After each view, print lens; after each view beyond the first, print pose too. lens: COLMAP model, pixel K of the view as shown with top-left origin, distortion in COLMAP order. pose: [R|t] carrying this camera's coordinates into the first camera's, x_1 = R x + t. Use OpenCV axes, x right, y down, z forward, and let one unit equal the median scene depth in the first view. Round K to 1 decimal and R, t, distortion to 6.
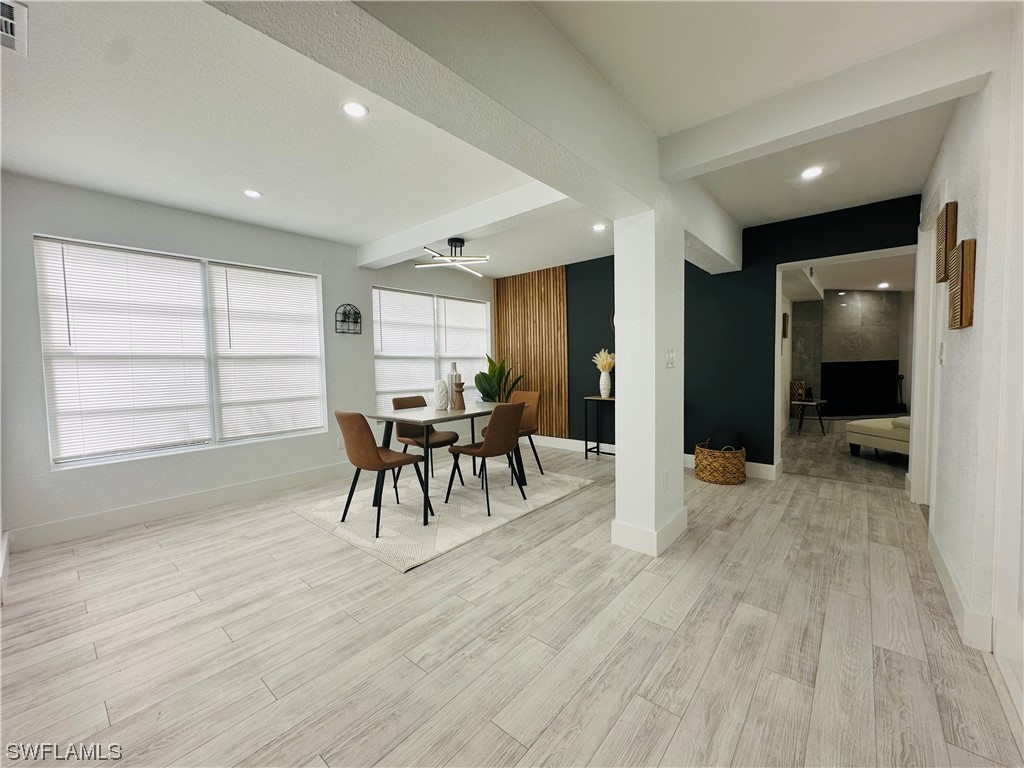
lens RADIAL K [[409.3, 0, 505.5], [0, 409.3, 382.4], [0, 0, 1]] dist [-0.002595, 0.000265]
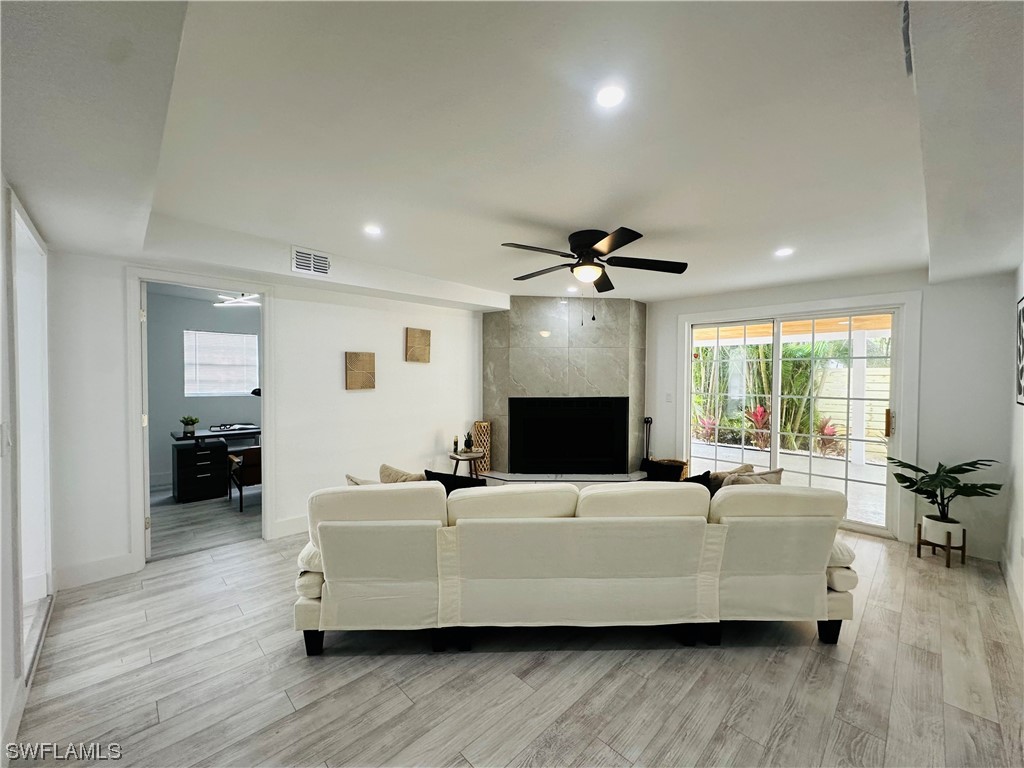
lens RADIAL K [[409.3, 0, 511.4], [0, 409.3, 378.3], [0, 0, 1]] dist [-0.002595, 0.000265]
pose [[0.995805, 0.024176, -0.088248, 0.840849], [-0.028628, 0.998362, -0.049532, -0.047713], [0.086906, 0.051851, 0.994866, 0.296608]]
